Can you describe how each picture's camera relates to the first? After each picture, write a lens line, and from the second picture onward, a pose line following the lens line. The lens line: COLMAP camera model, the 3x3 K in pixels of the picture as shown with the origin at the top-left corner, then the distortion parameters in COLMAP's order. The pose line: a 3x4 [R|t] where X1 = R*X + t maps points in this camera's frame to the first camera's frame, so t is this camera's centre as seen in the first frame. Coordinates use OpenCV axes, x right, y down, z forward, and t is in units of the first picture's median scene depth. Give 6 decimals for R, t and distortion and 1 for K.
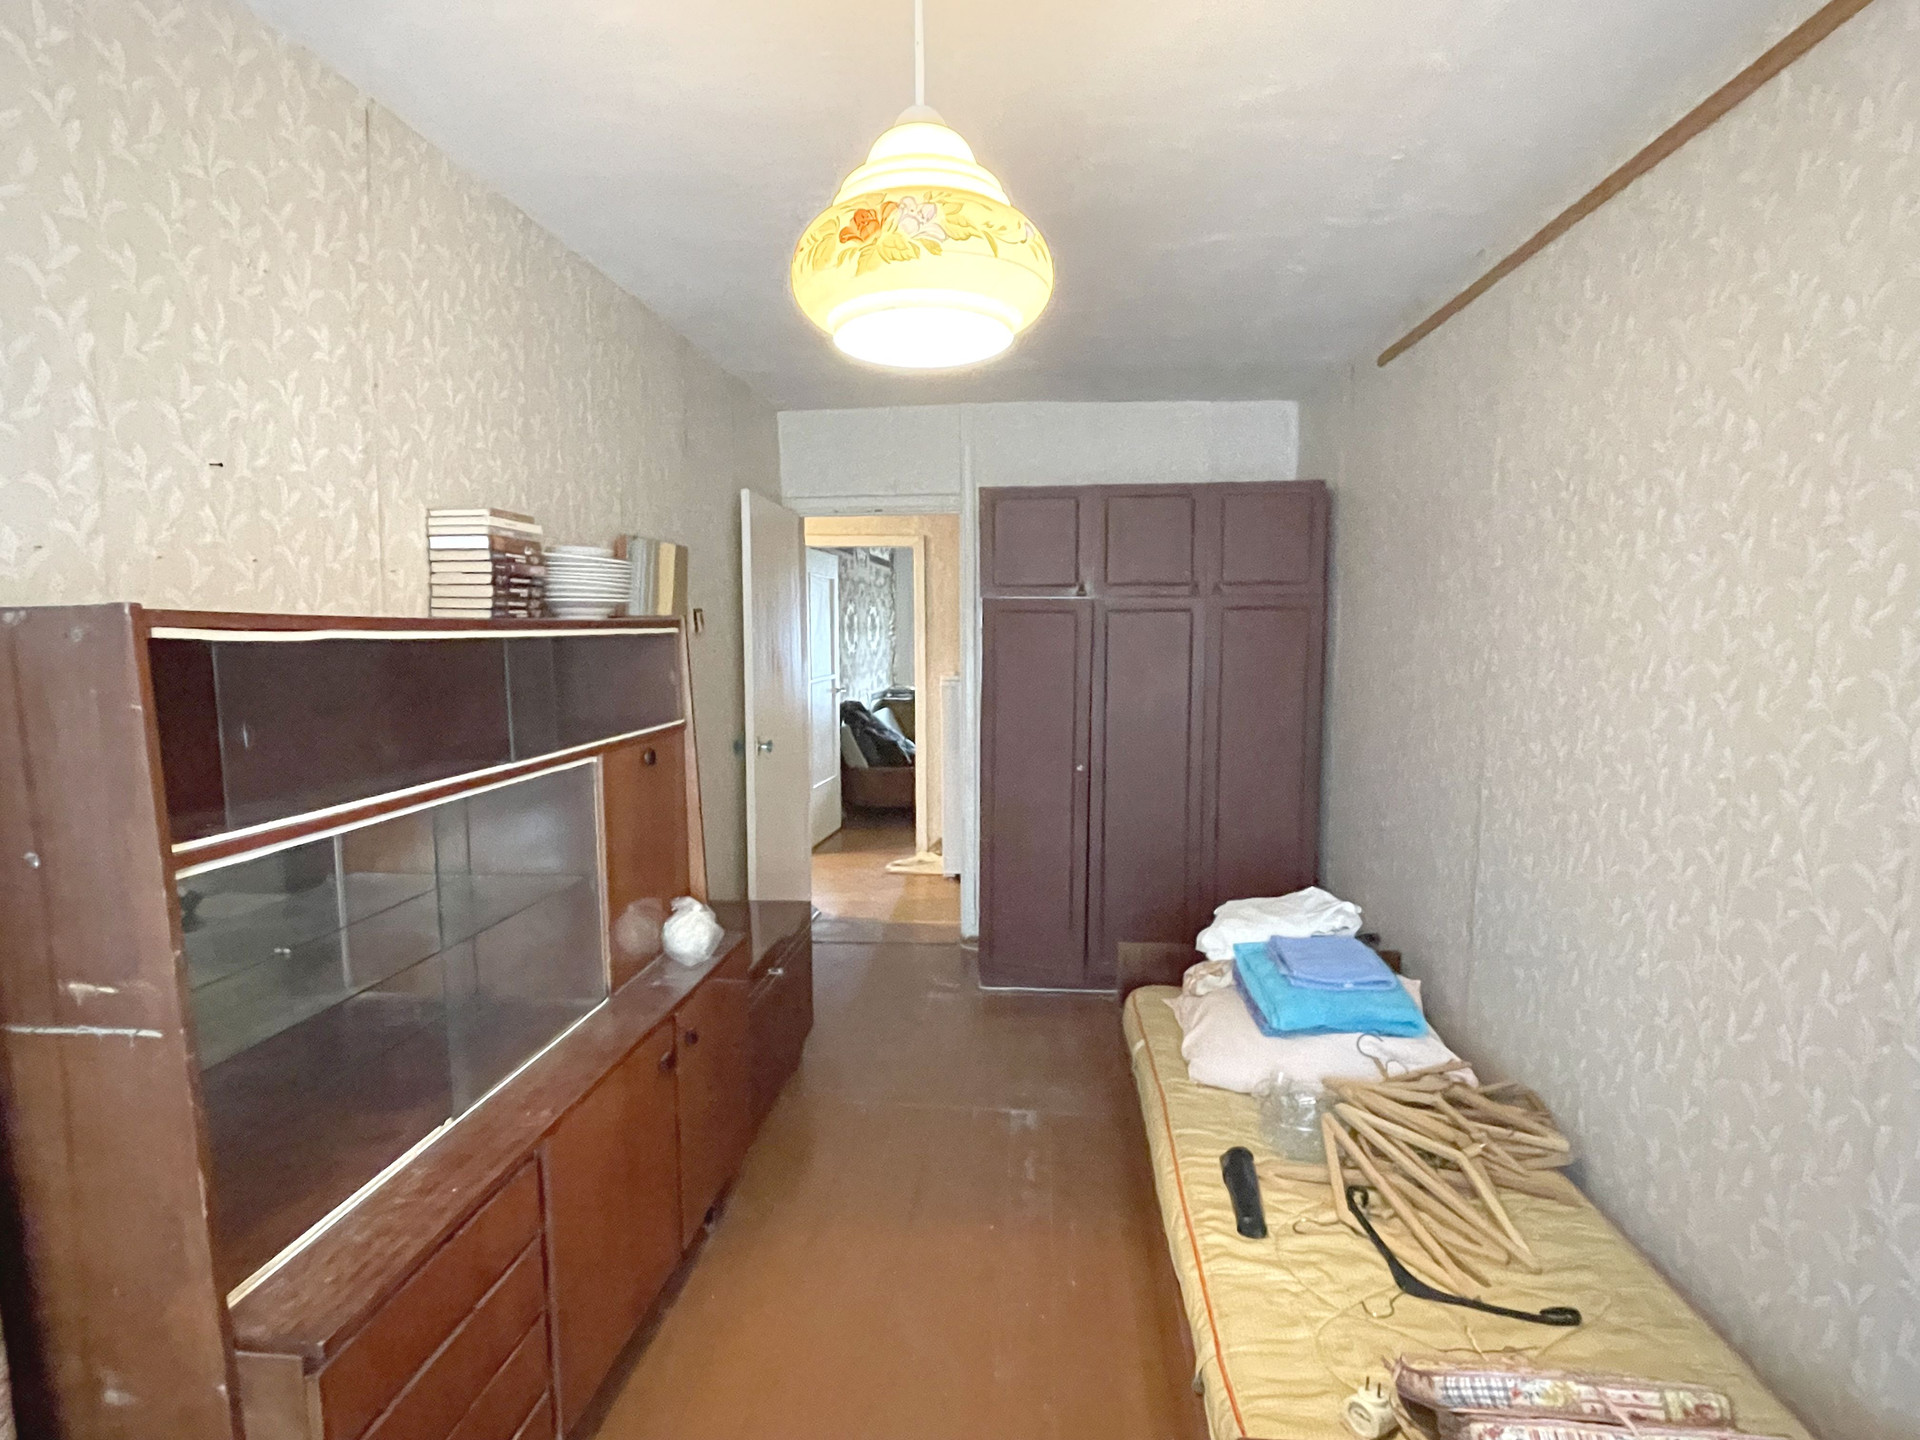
lens RADIAL K [[1006.4, 0, 961.9], [0, 1006.4, 729.7], [0, 0, 1]] dist [0.084882, 0.007467]
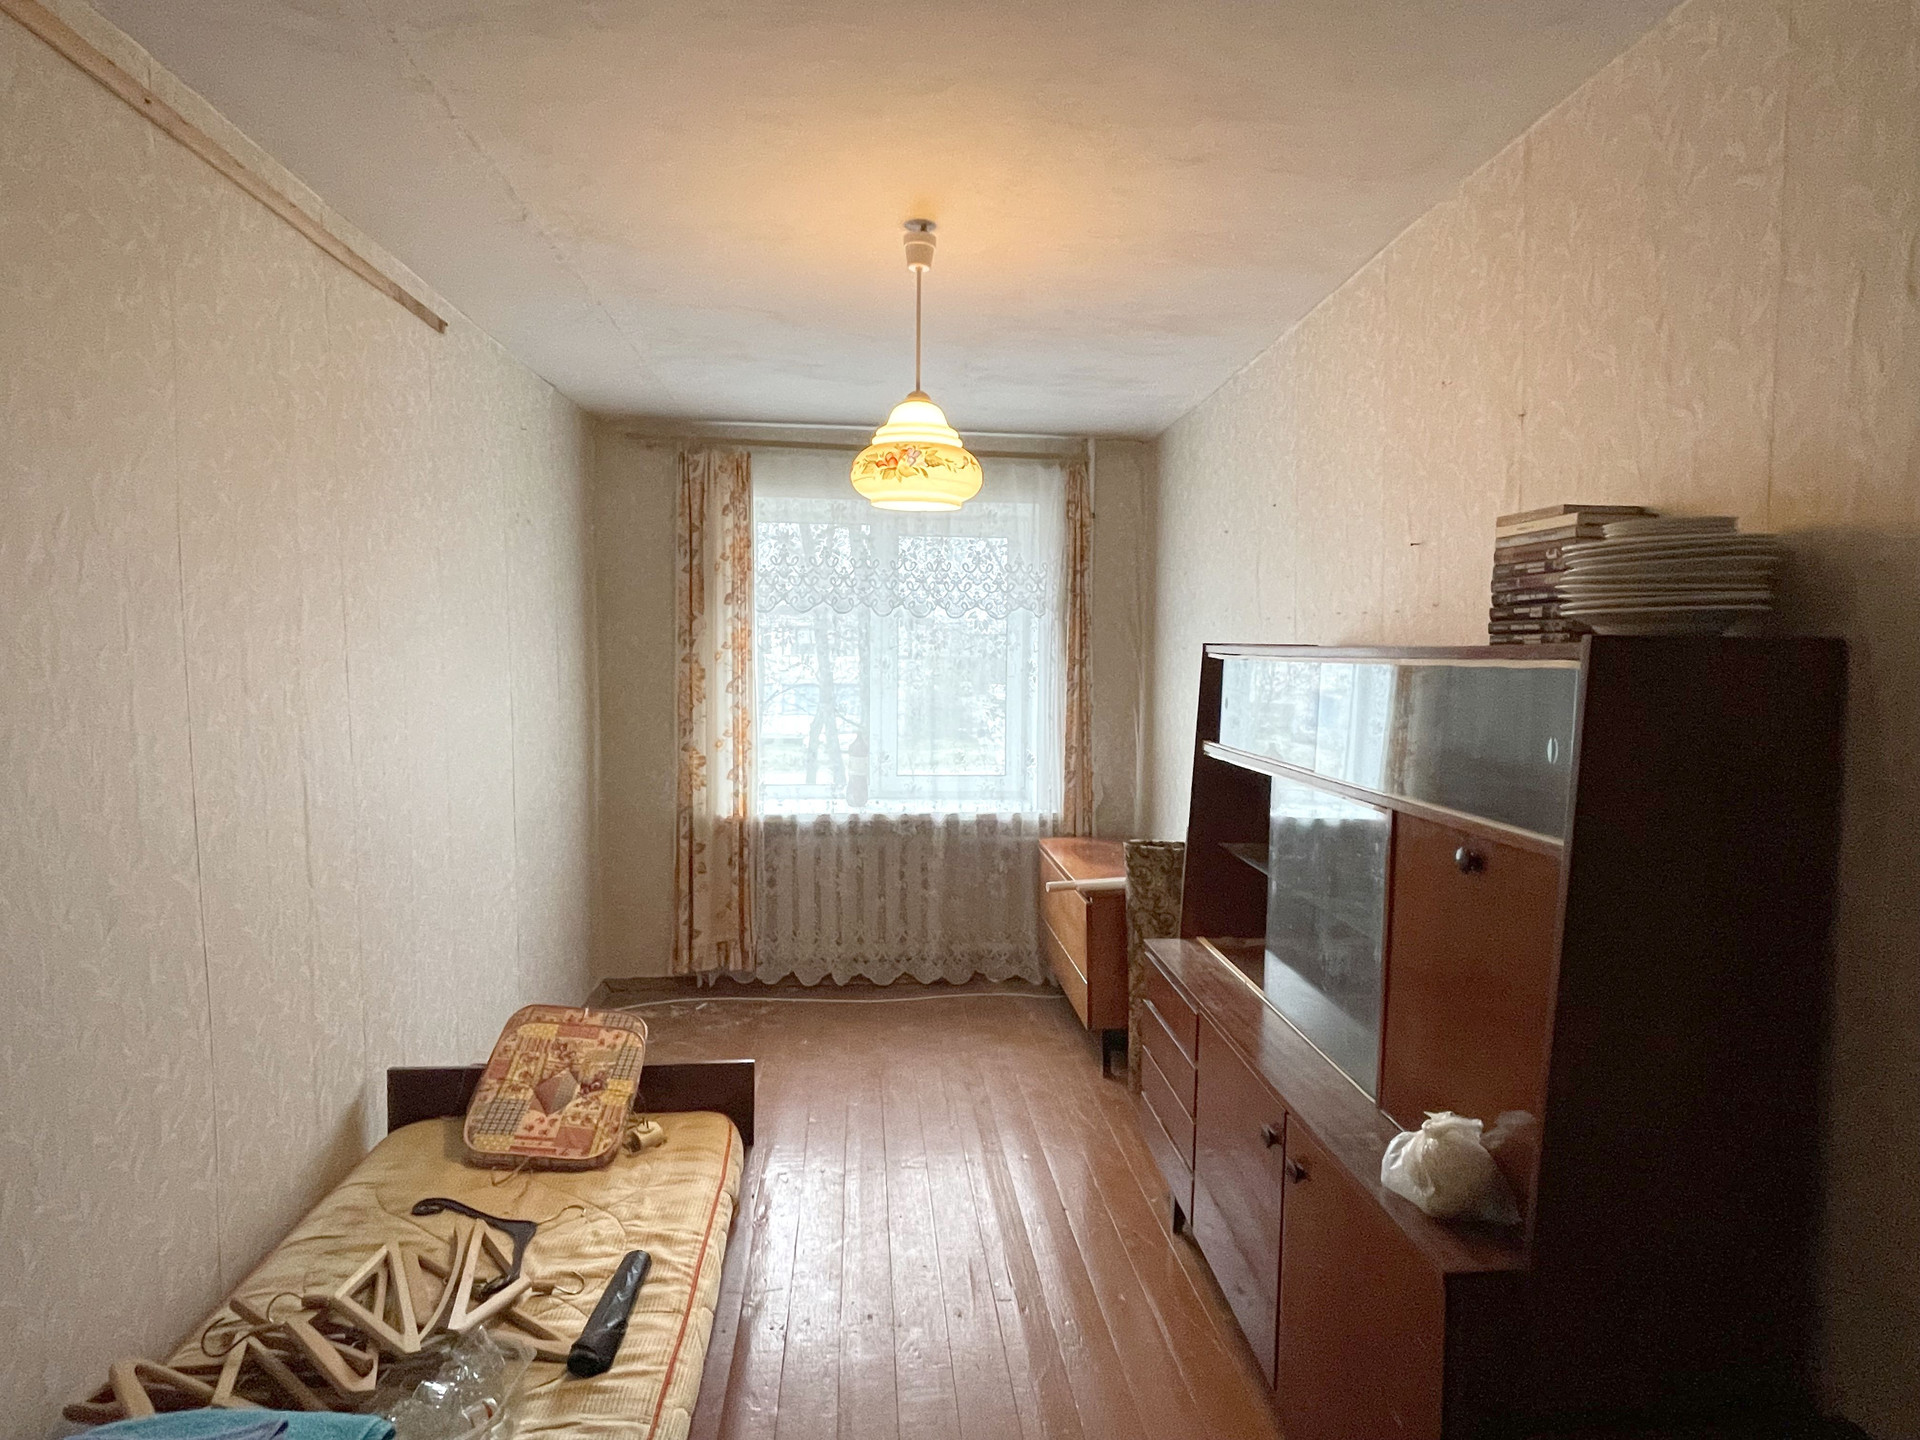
lens RADIAL K [[1006.4, 0, 958.9], [0, 1006.4, 720.0], [0, 0, 1]] dist [0.084882, 0.007467]
pose [[-0.982584, 0.012235, -0.185417, 0.139021], [-0.021803, 0.983347, 0.180425, -0.186775], [0.184536, 0.181325, -0.965954, 1.703395]]
